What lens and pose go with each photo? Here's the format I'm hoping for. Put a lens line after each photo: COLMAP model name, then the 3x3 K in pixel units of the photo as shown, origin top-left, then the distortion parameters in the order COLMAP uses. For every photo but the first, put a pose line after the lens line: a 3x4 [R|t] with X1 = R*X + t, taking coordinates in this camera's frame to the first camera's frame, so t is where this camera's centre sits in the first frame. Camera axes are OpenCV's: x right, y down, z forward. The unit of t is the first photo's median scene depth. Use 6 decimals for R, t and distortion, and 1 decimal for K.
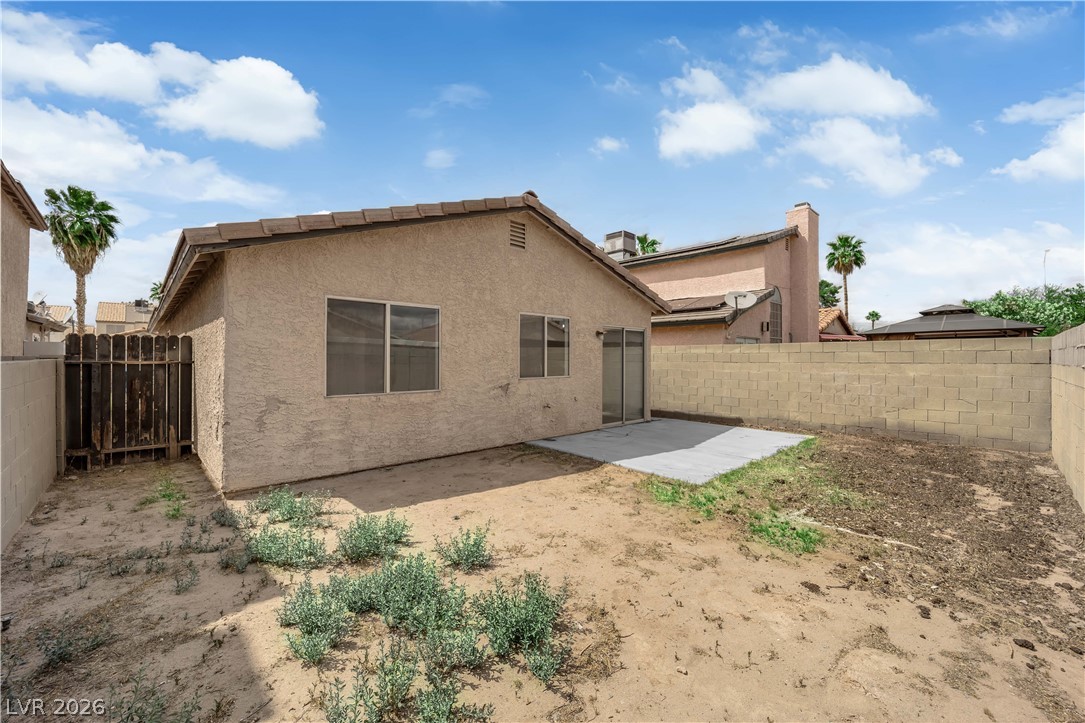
lens RADIAL K [[437.4, 0, 544.3], [0, 437.4, 361.4], [0, 0, 1]] dist [-0.018909, -0.000266]
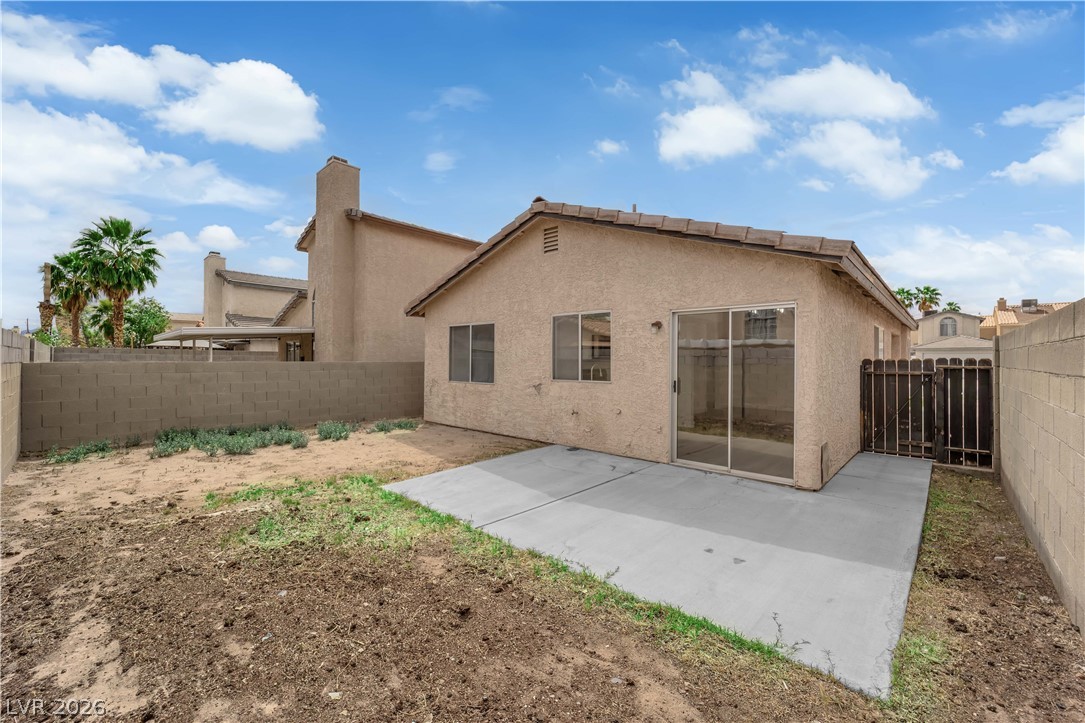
lens RADIAL K [[437.4, 0, 544.5], [0, 437.4, 355.1], [0, 0, 1]] dist [-0.018909, -0.000266]
pose [[0.070860, -0.007110, -0.997461, 0.982795], [-0.006157, 0.999952, -0.007565, -0.011530], [0.997467, 0.006677, 0.070813, 0.935796]]
